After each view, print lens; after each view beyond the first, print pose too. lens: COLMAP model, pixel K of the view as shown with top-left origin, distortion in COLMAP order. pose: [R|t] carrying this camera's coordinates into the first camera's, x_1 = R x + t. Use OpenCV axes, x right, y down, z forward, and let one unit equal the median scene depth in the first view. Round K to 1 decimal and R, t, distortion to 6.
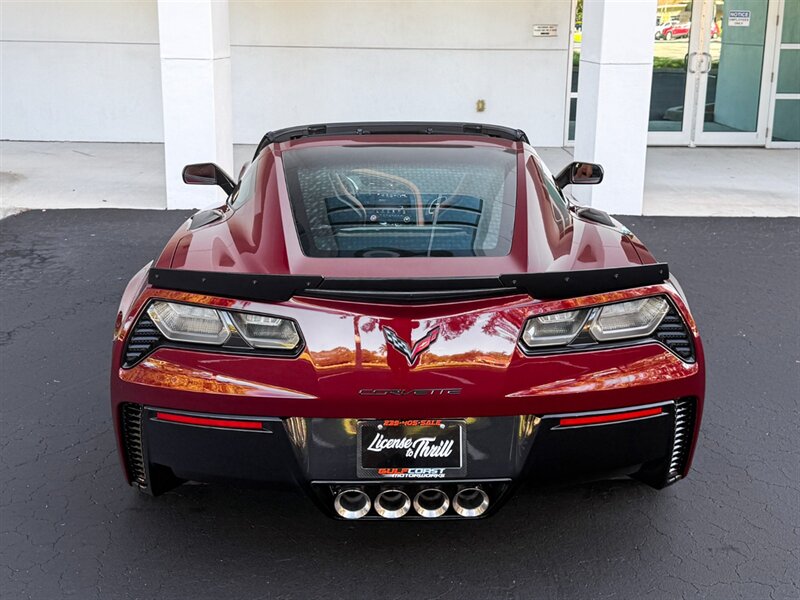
lens RADIAL K [[932.2, 0, 372.3], [0, 932.2, 228.2], [0, 0, 1]] dist [0.203651, -0.504932]
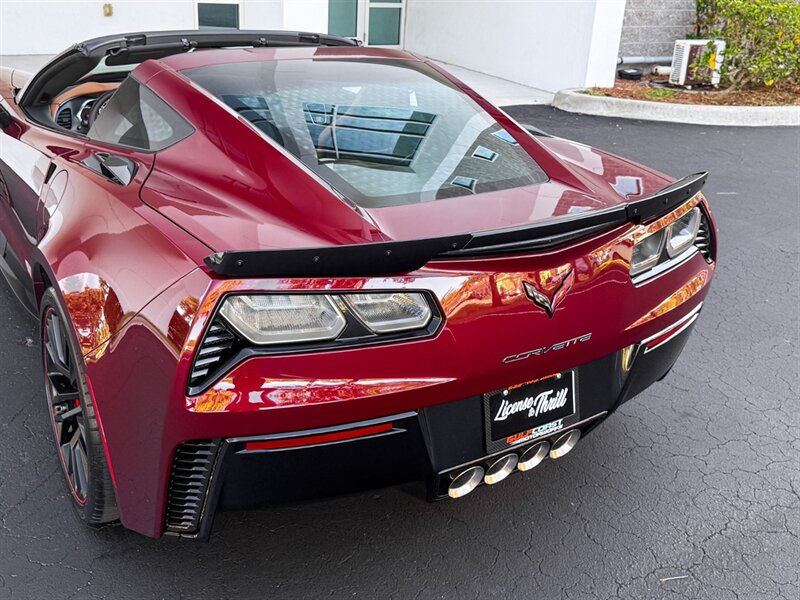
lens RADIAL K [[822.5, 0, 399.3], [0, 822.5, 243.1], [0, 0, 1]] dist [0.151322, -0.335299]
pose [[0.846460, -0.142660, 0.512985, -0.107841], [0.068349, 0.984580, 0.161029, -0.013552], [-0.528047, -0.101243, 0.843158, 0.099329]]
